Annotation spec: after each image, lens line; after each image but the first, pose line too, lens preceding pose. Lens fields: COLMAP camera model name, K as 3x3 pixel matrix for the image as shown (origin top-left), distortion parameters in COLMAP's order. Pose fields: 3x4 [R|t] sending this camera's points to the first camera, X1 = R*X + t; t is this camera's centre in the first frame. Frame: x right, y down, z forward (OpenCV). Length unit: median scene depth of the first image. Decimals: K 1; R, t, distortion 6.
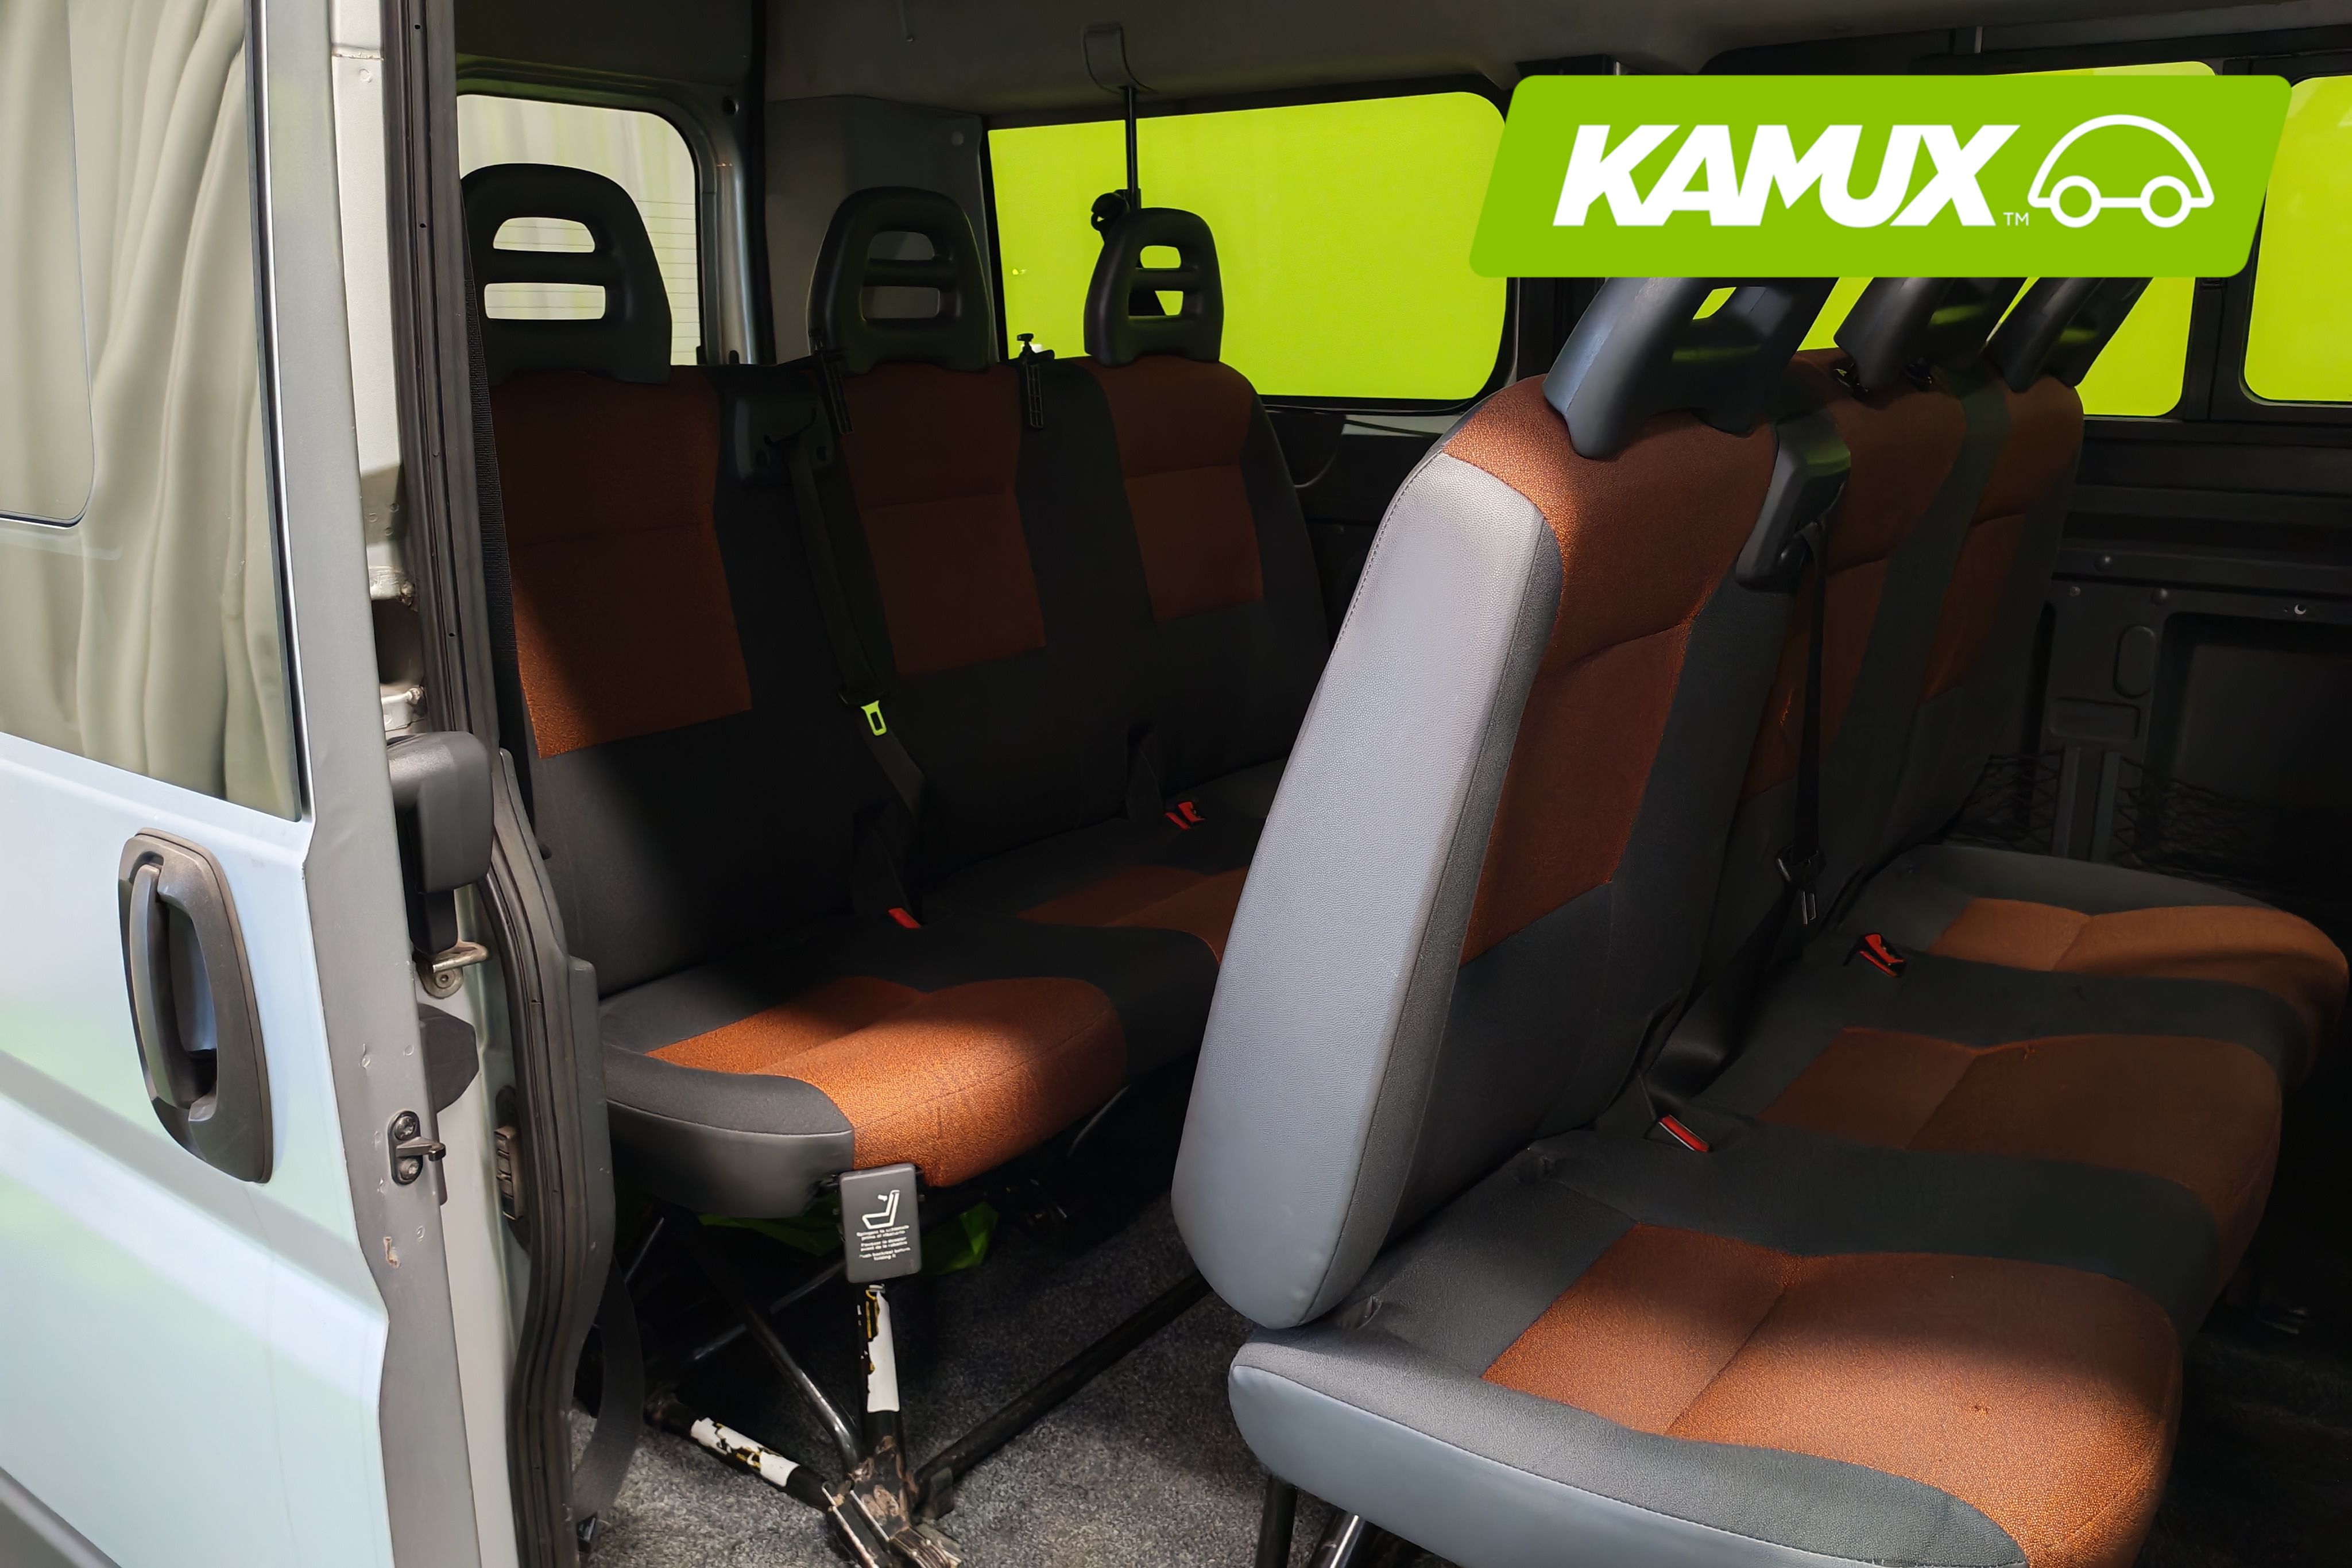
lens RADIAL K [[1788.3, 0, 1163.3], [0, 1788.3, 789.8], [0, 0, 1]] dist [0.065085, -0.007540]
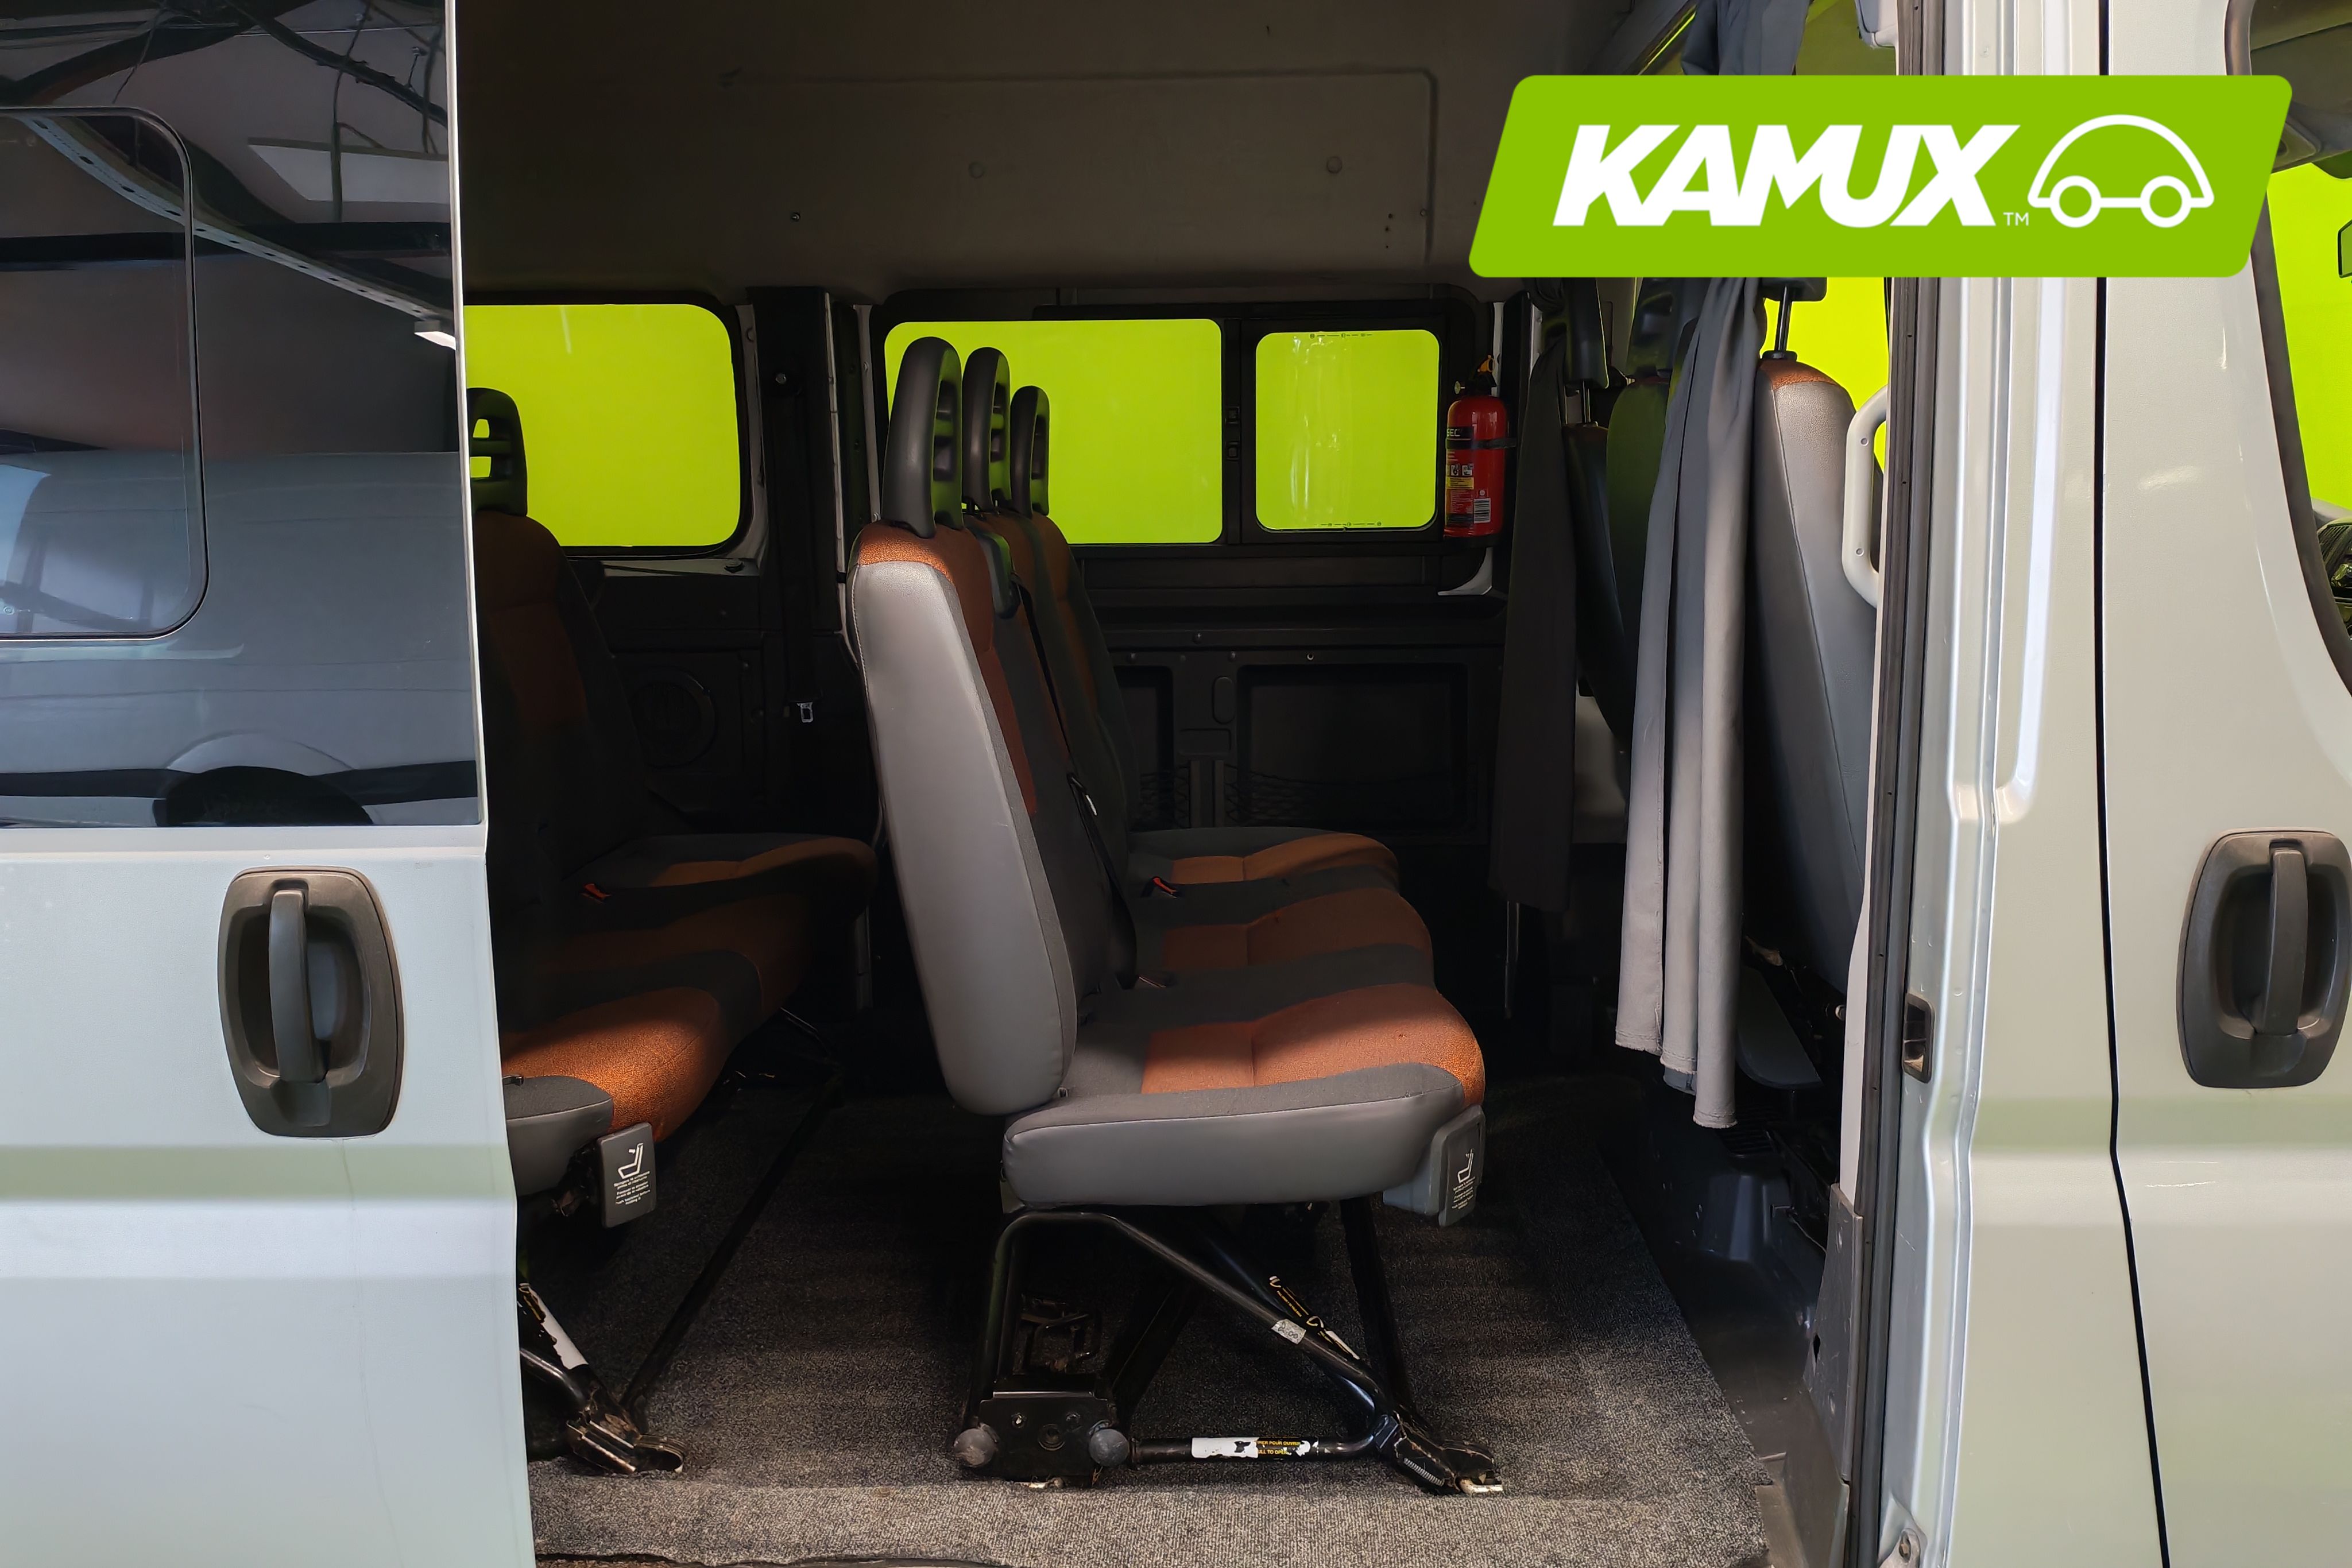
lens RADIAL K [[1788.3, 0, 1187.9], [0, 1788.3, 792.3], [0, 0, 1]] dist [0.065085, -0.007540]
pose [[0.807068, -0.108407, 0.580422, -0.422867], [0.160215, 0.986329, -0.038558, 0.067508], [-0.568307, 0.124111, 0.813403, -0.227467]]
